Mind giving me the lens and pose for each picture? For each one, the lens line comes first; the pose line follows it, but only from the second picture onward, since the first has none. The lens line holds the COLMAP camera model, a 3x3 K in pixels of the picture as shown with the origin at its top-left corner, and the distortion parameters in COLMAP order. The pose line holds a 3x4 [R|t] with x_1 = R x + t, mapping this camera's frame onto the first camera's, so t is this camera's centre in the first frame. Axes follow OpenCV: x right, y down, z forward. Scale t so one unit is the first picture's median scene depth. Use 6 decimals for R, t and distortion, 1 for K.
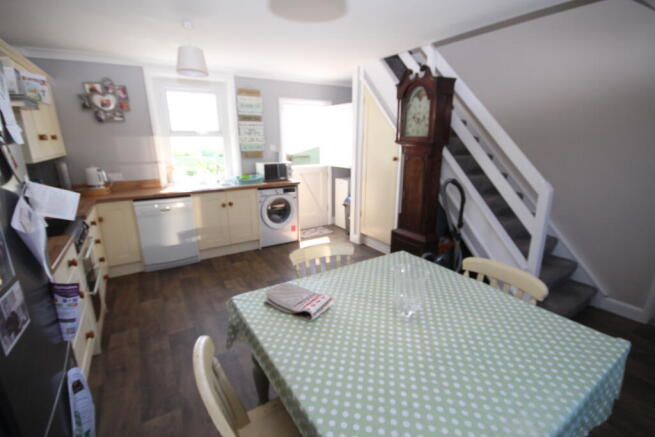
lens RADIAL K [[302.0, 0, 328.0], [0, 302.0, 221.1], [0, 0, 1]] dist [-0.004427, -0.001459]
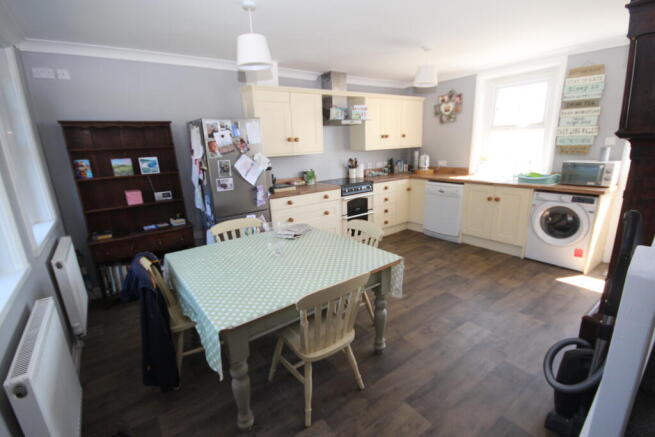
lens RADIAL K [[302.0, 0, 327.2], [0, 302.0, 218.5], [0, 0, 1]] dist [-0.004427, -0.001459]
pose [[0.073368, 0.248246, -0.965915, 0.594196], [-0.221088, 0.948475, 0.226970, -0.097637], [0.972490, 0.196900, 0.124471, 0.351360]]
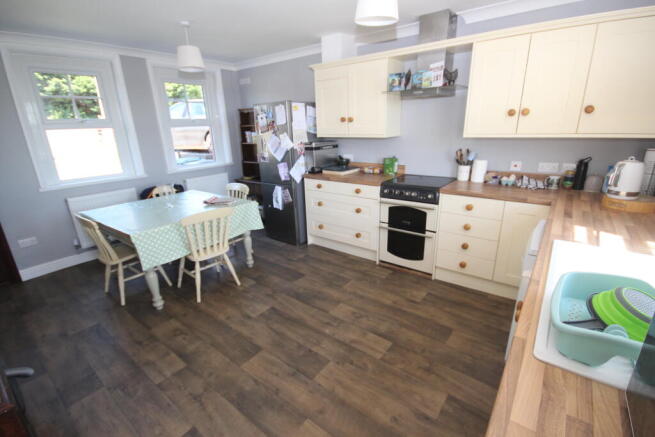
lens RADIAL K [[302.0, 0, 327.9], [0, 302.0, 220.8], [0, 0, 1]] dist [-0.004427, -0.001459]
pose [[-0.937847, 0.138615, -0.318166, -0.039419], [-0.054624, 0.846389, 0.529757, -0.301231], [0.342724, 0.514210, -0.786211, 1.117745]]
